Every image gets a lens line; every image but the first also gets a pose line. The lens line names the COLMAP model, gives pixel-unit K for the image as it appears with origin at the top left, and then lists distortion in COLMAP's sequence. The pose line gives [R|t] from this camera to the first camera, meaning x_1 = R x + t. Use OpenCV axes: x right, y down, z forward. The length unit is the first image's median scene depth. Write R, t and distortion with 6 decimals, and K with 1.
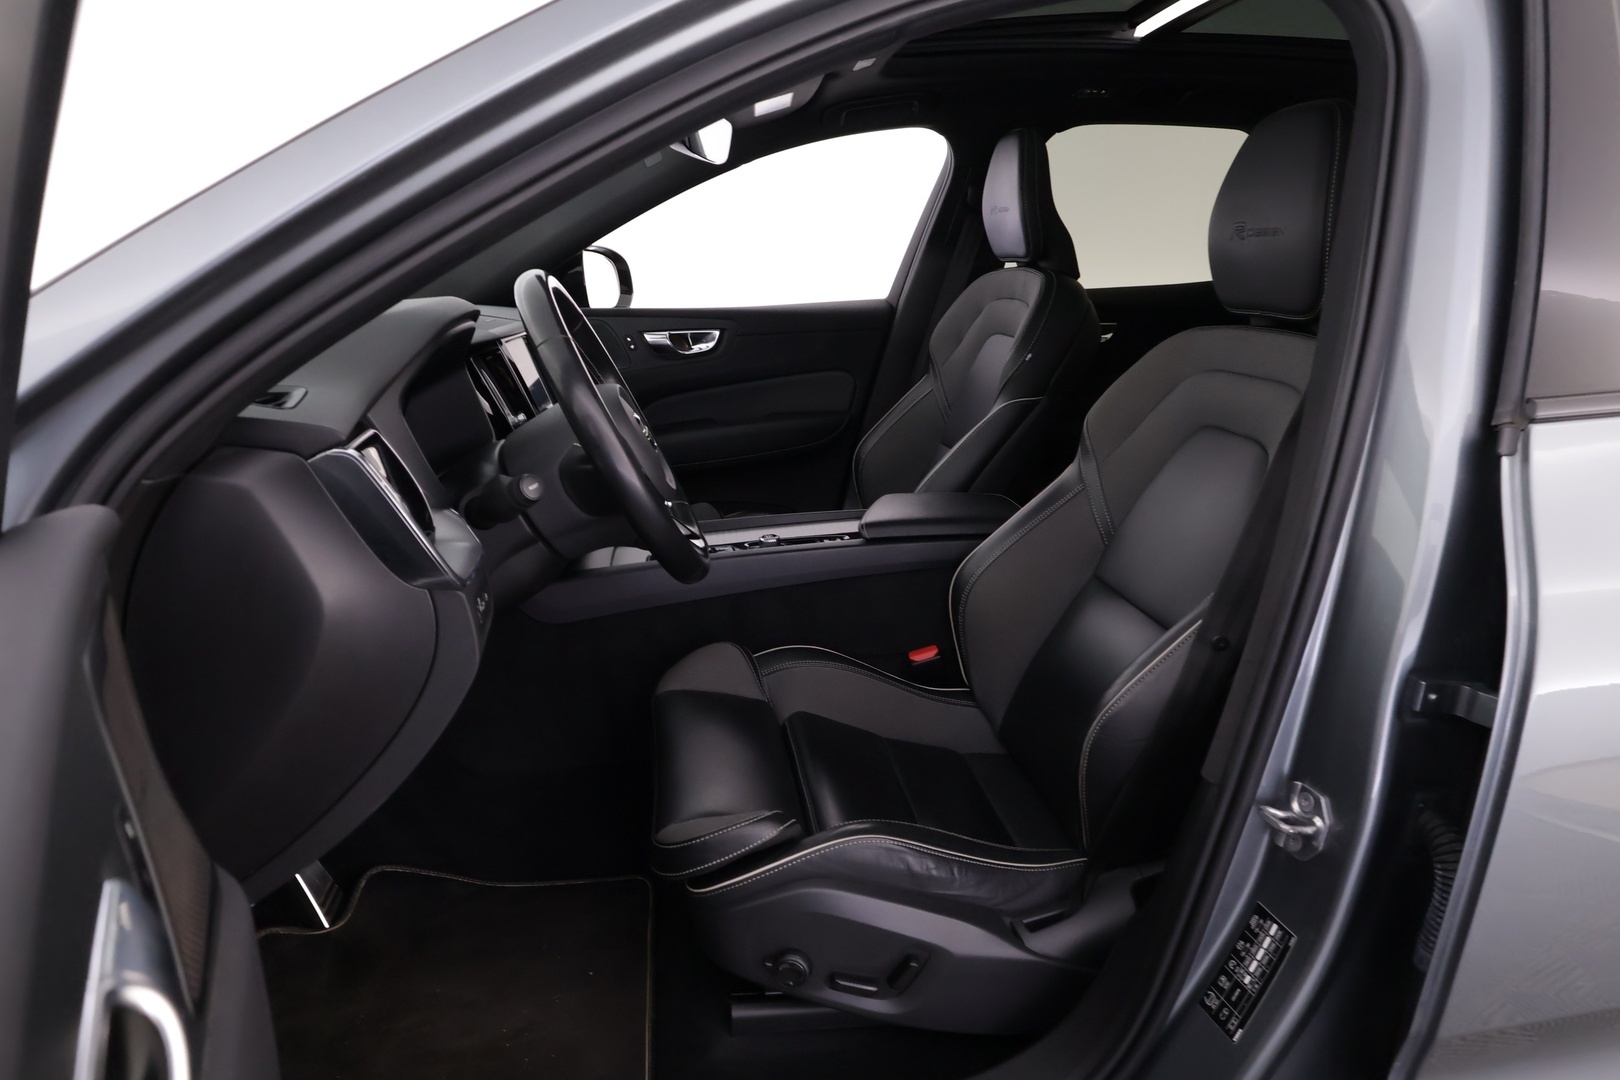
lens RADIAL K [[1015.3, 0, 811.9], [0, 1015.3, 535.9], [0, 0, 1]] dist [0.007184, 0.002682]
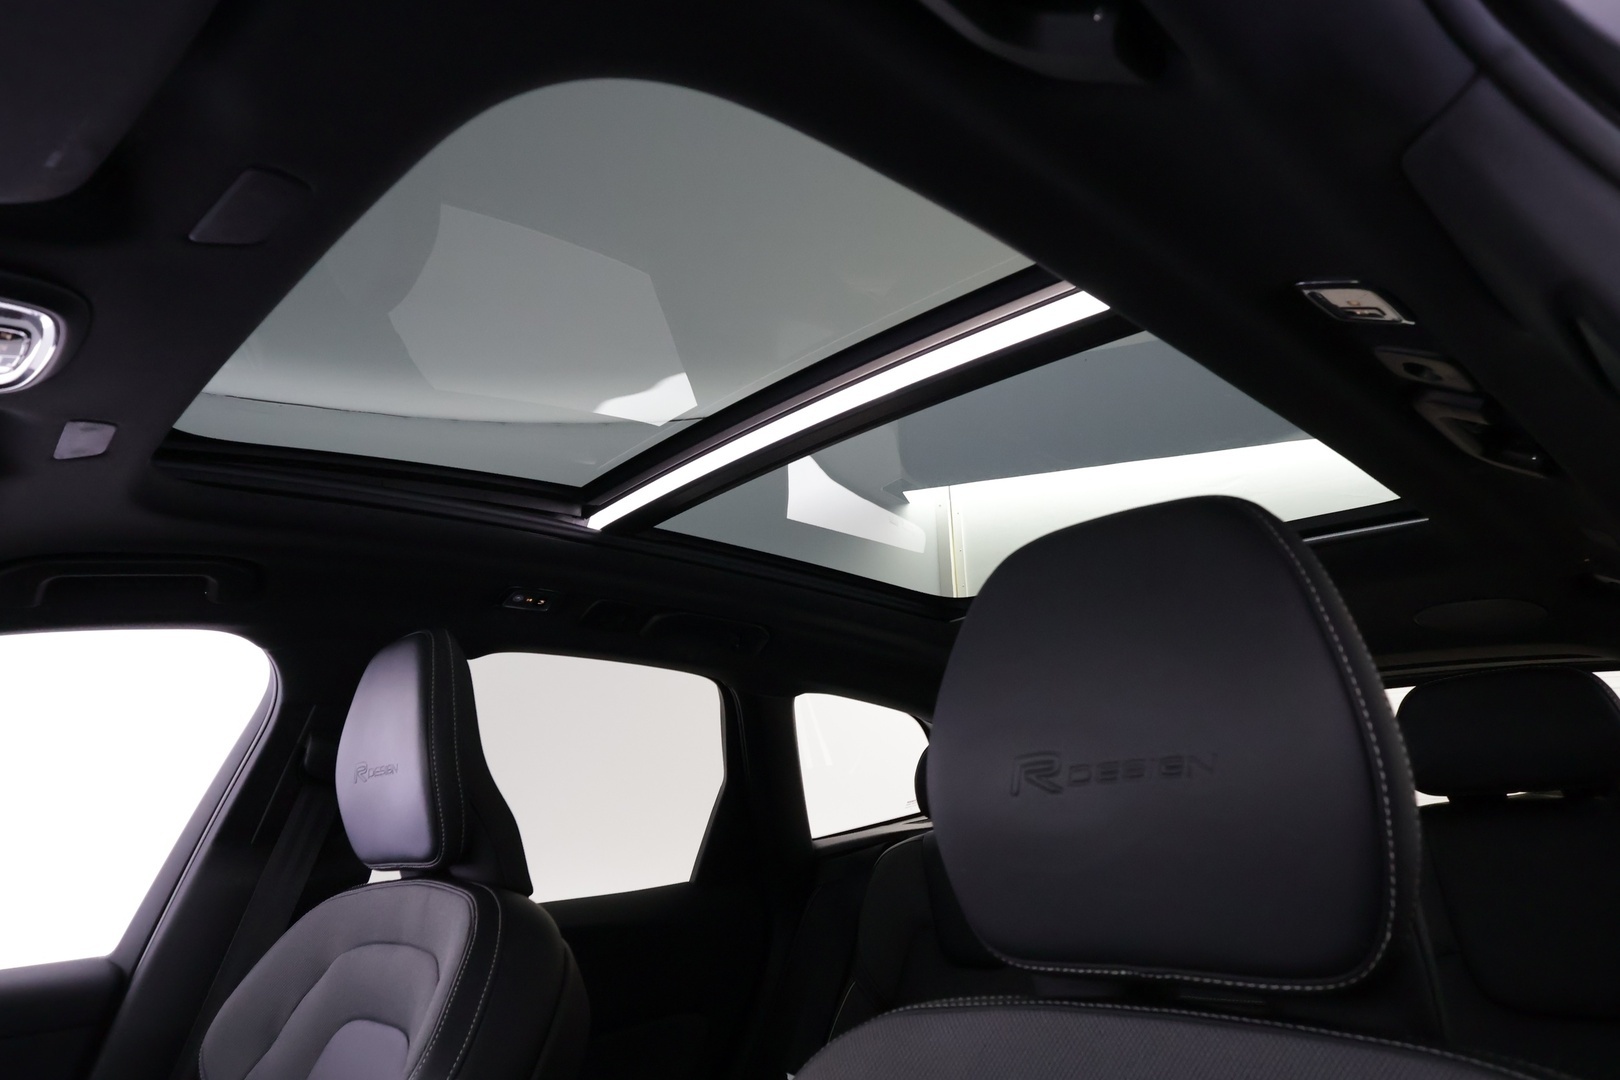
lens RADIAL K [[1015.3, 0, 811.9], [0, 1015.3, 535.9], [0, 0, 1]] dist [0.007184, 0.002682]
pose [[0.817293, 0.135478, 0.560070, 0.055270], [0.190134, 0.854125, -0.484066, -0.121627], [-0.543950, 0.502112, 0.672311, 0.442545]]
